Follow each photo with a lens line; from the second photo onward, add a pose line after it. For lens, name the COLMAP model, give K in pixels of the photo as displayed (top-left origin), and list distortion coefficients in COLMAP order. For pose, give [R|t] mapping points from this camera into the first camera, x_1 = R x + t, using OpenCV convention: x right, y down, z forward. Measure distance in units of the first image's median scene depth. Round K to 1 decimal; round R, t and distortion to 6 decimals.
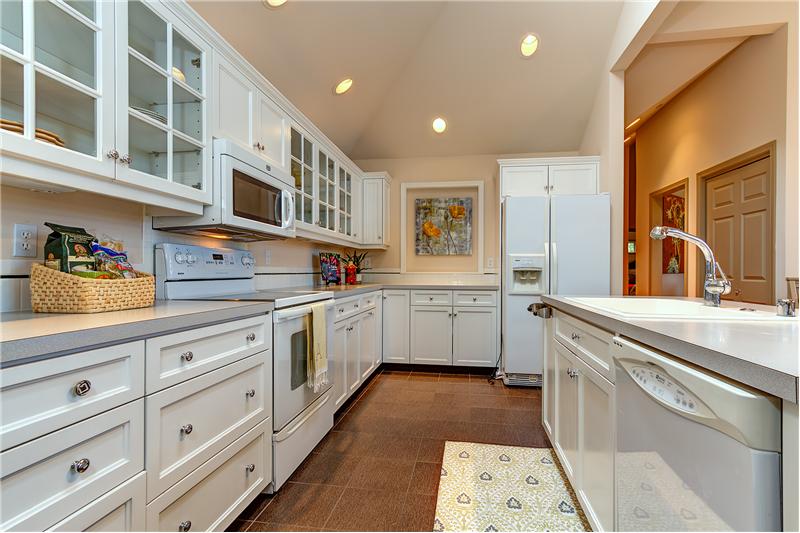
lens RADIAL K [[374.8, 0, 402.0], [0, 374.8, 276.7], [0, 0, 1]] dist [-0.000738, -0.000103]
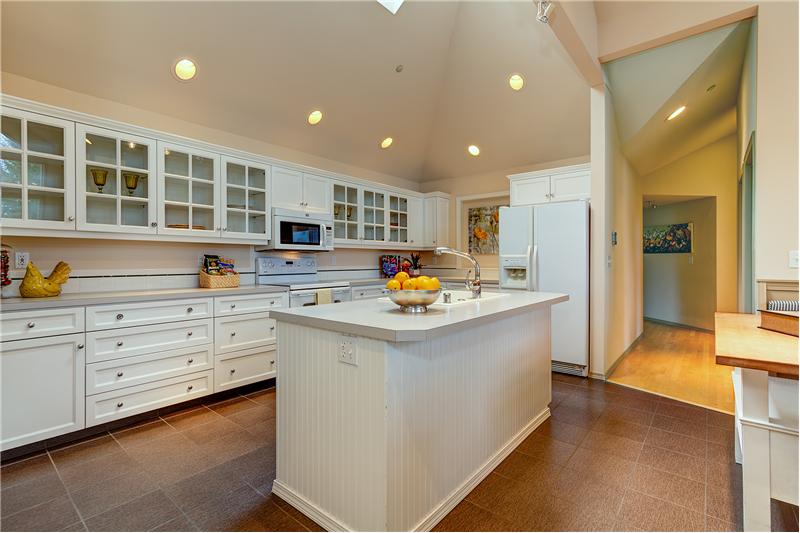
lens RADIAL K [[373.4, 0, 400.0], [0, 373.4, 266.5], [0, 0, 1]] dist [0.000513, 0.000038]
pose [[0.850691, 0.003043, -0.525657, 0.609437], [-0.002097, 0.999995, 0.002396, -0.024038], [0.525662, -0.000936, 0.850693, -0.205431]]
